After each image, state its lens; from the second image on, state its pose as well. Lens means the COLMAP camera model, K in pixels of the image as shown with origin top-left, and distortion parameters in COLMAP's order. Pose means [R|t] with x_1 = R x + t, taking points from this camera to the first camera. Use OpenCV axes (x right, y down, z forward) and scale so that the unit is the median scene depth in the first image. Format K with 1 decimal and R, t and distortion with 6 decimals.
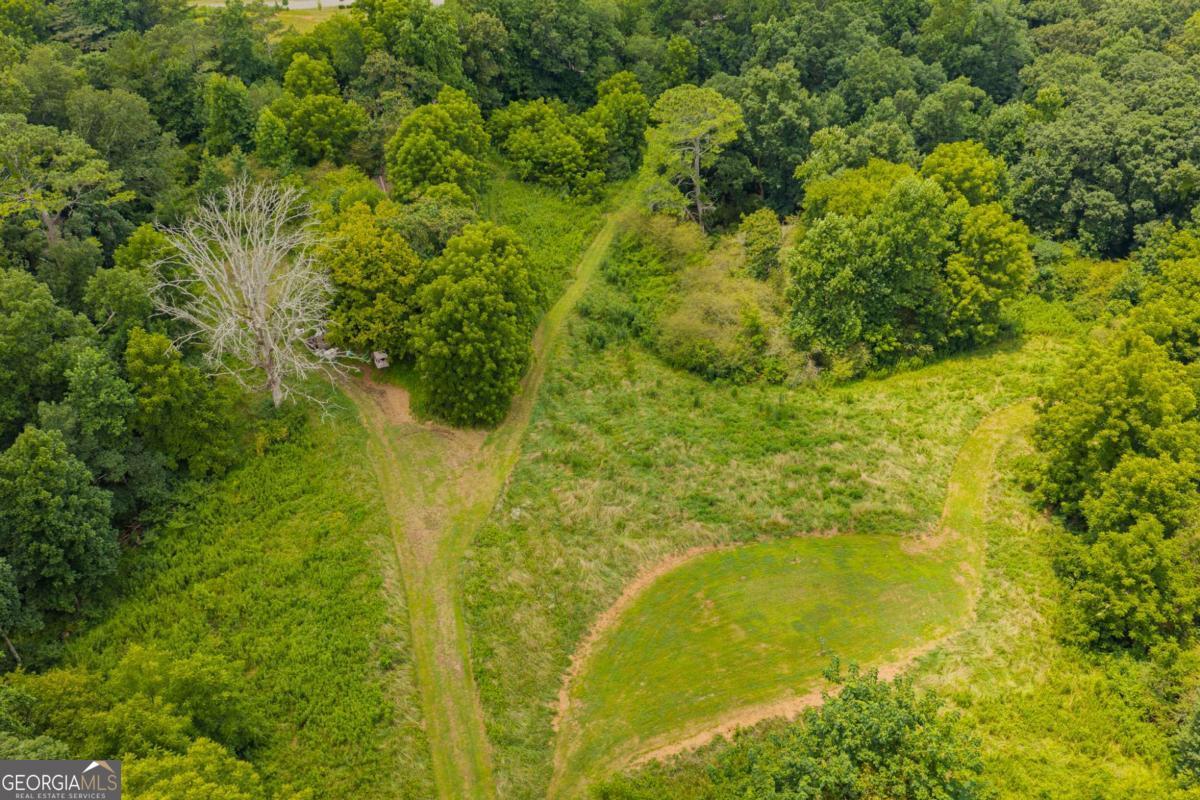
lens RADIAL K [[944.0, 0, 574.3], [0, 944.0, 401.5], [0, 0, 1]] dist [-0.000205, -0.000286]
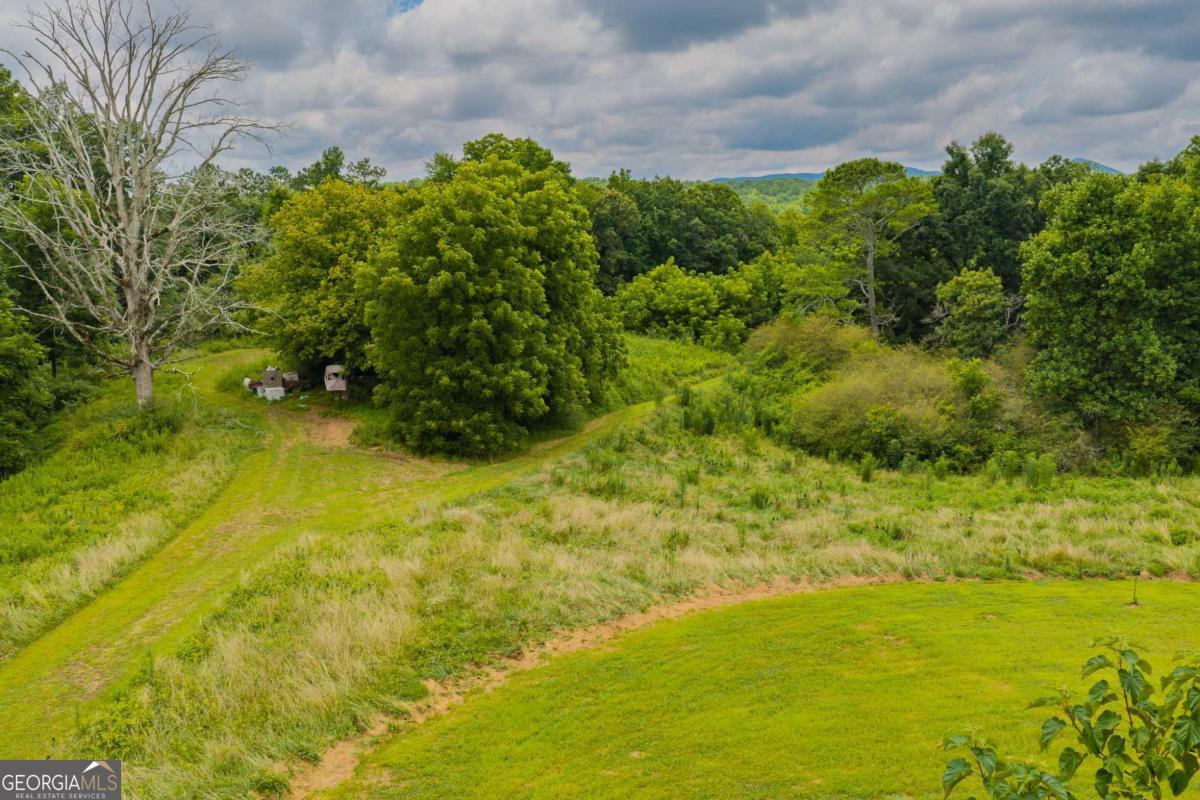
lens RADIAL K [[967.2, 0, 600.0], [0, 967.2, 400.0], [0, 0, 1]] dist [0.004892, -0.006566]
pose [[0.985594, 0.037409, -0.164938, 0.067062], [-0.105649, 0.897724, -0.427703, 0.213100], [0.132069, 0.438967, 0.888744, 0.460186]]
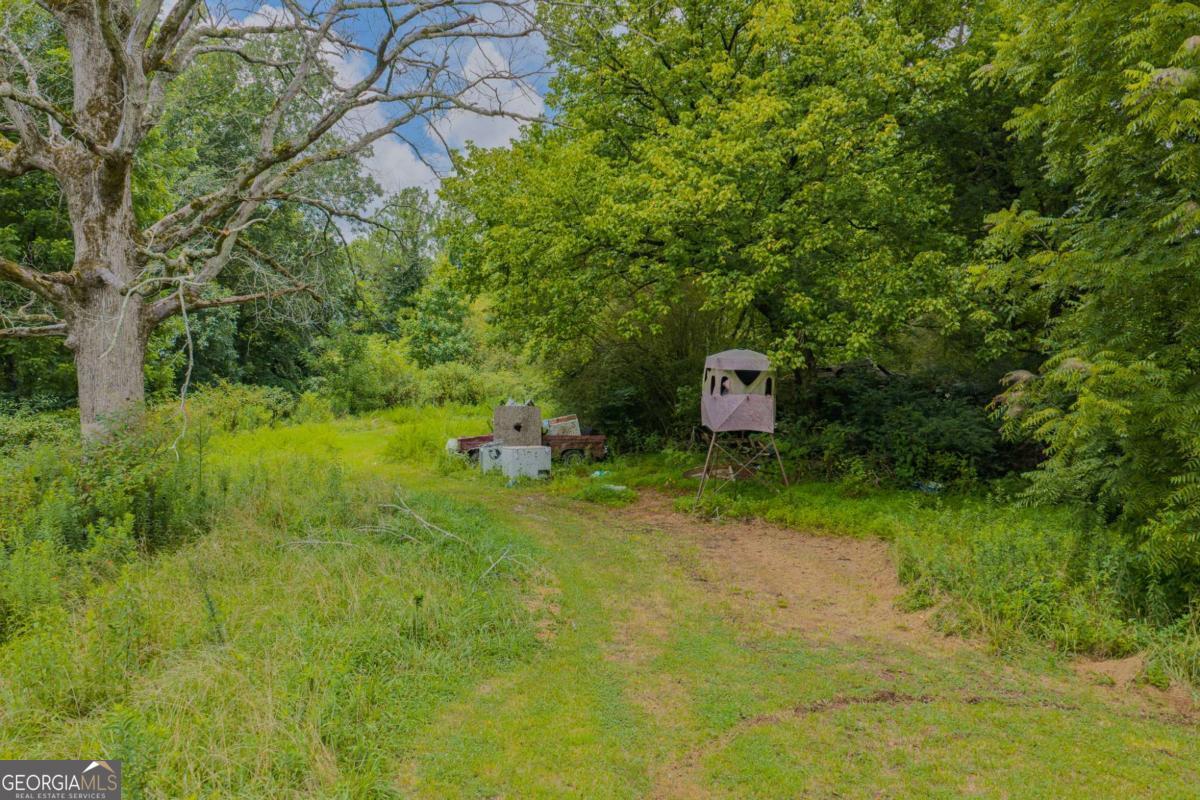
lens RADIAL K [[974.0, 0, 624.5], [0, 974.0, 387.5], [0, 0, 1]] dist [0.039915, -0.001210]
pose [[0.942873, 0.013799, -0.332867, -0.158026], [-0.205191, 0.811197, -0.547592, 0.062456], [0.262464, 0.584611, 0.767687, 0.827059]]
